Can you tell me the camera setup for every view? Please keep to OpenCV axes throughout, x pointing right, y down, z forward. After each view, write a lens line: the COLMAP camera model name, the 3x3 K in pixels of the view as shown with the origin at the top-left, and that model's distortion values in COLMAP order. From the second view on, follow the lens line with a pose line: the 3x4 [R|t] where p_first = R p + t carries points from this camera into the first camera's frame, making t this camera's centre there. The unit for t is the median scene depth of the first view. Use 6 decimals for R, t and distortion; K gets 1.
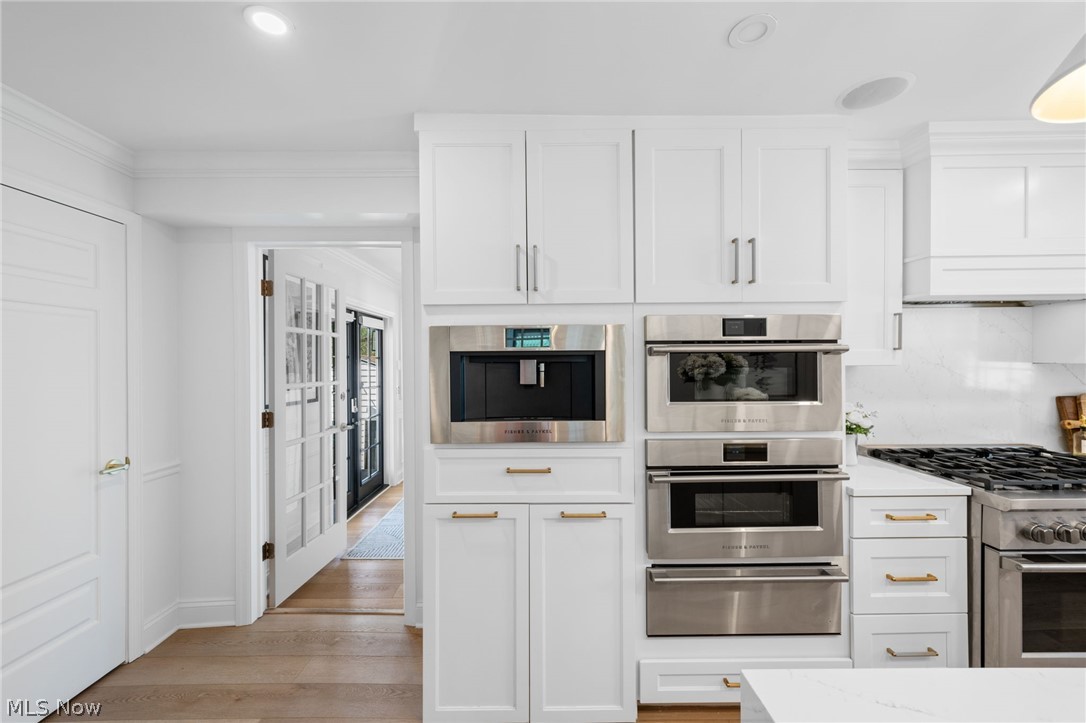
lens RADIAL K [[432.0, 0, 536.2], [0, 432.0, 361.0], [0, 0, 1]] dist [0.005836, 0.000058]
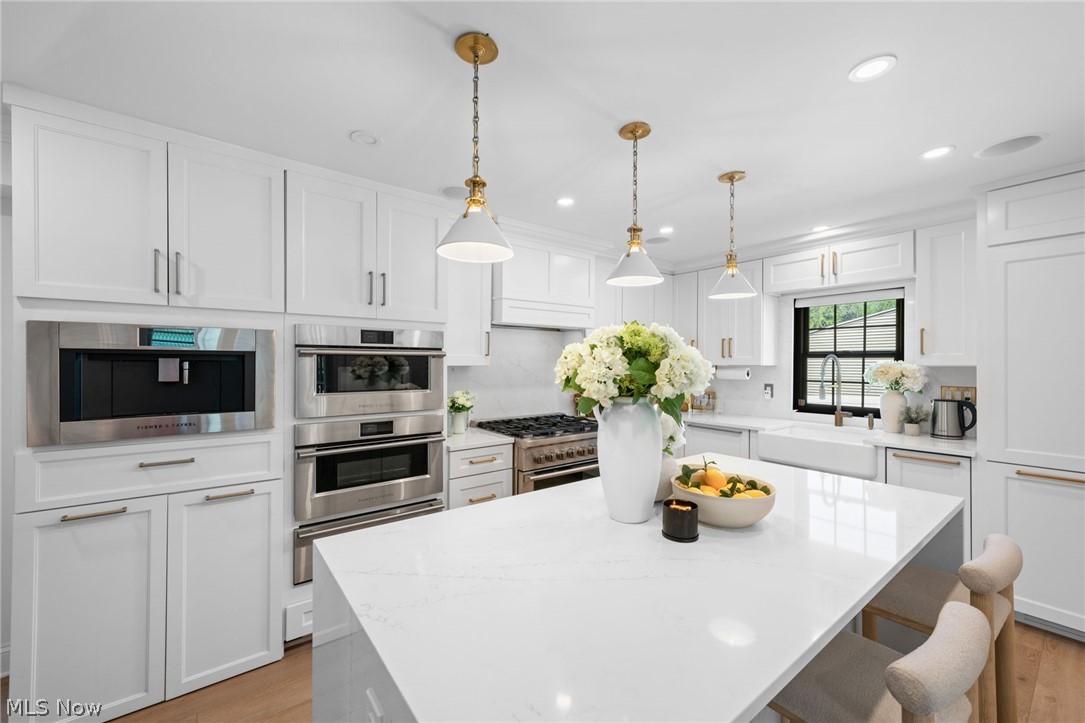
lens RADIAL K [[431.6, 0, 539.7], [0, 431.6, 362.4], [0, 0, 1]] dist [0.005836, 0.000058]
pose [[0.799223, 0.009417, 0.600961, 0.070163], [-0.009187, 0.999952, -0.003452, 0.002336], [-0.600965, -0.002762, 0.799271, -0.397784]]
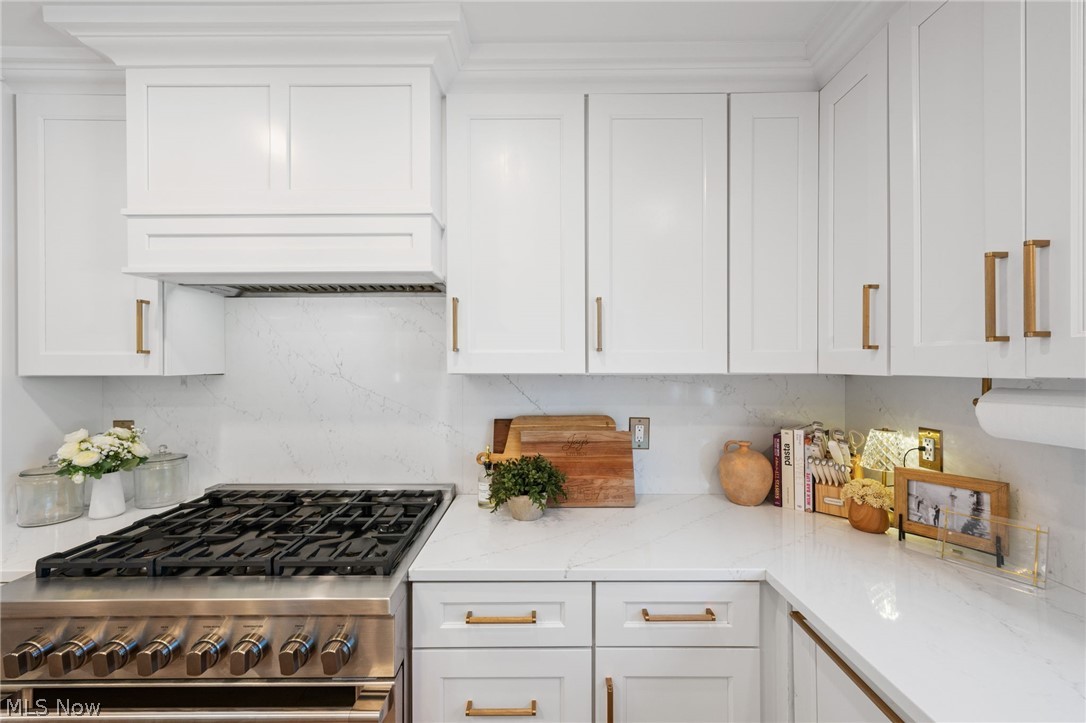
lens RADIAL K [[432.0, 0, 543.7], [0, 432.0, 363.2], [0, 0, 1]] dist [0.005836, 0.000058]
pose [[0.999922, 0.006399, -0.010695, 1.740913], [-0.006490, 0.999942, -0.008537, -0.009279], [0.010640, 0.008605, 0.999906, 0.367536]]
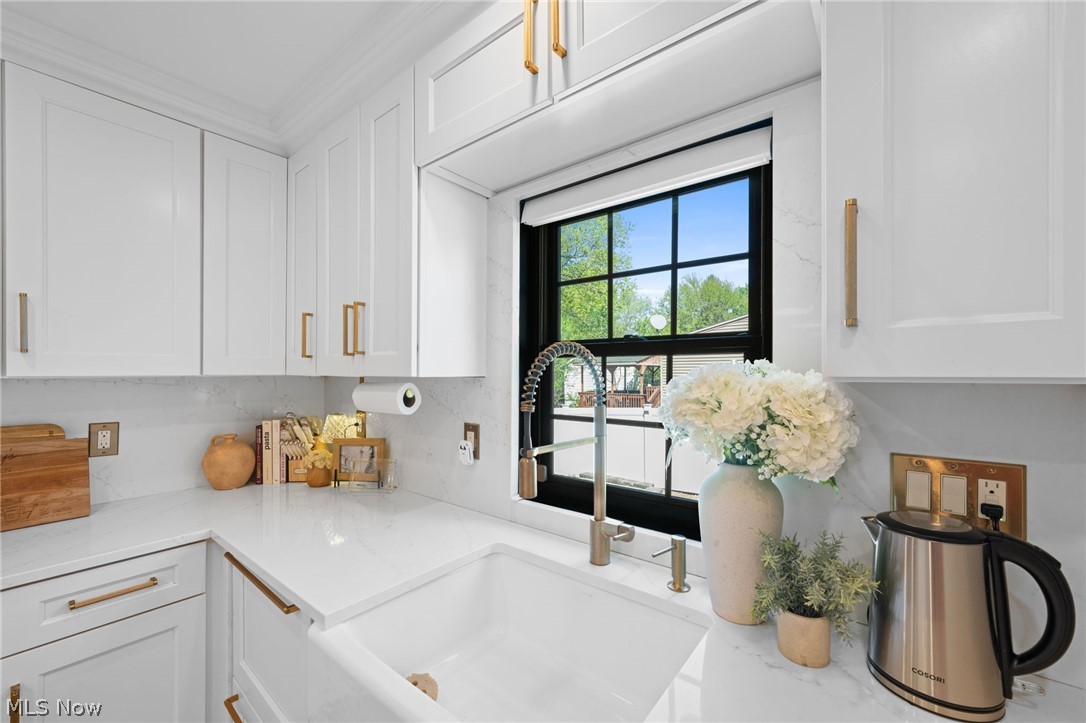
lens RADIAL K [[432.0, 0, 540.5], [0, 432.0, 373.3], [0, 0, 1]] dist [0.005836, 0.000058]
pose [[0.641882, 0.004516, 0.766790, 1.833613], [-0.005931, 0.999982, -0.000924, -0.007729], [-0.766780, -0.003955, 0.641898, 0.022961]]
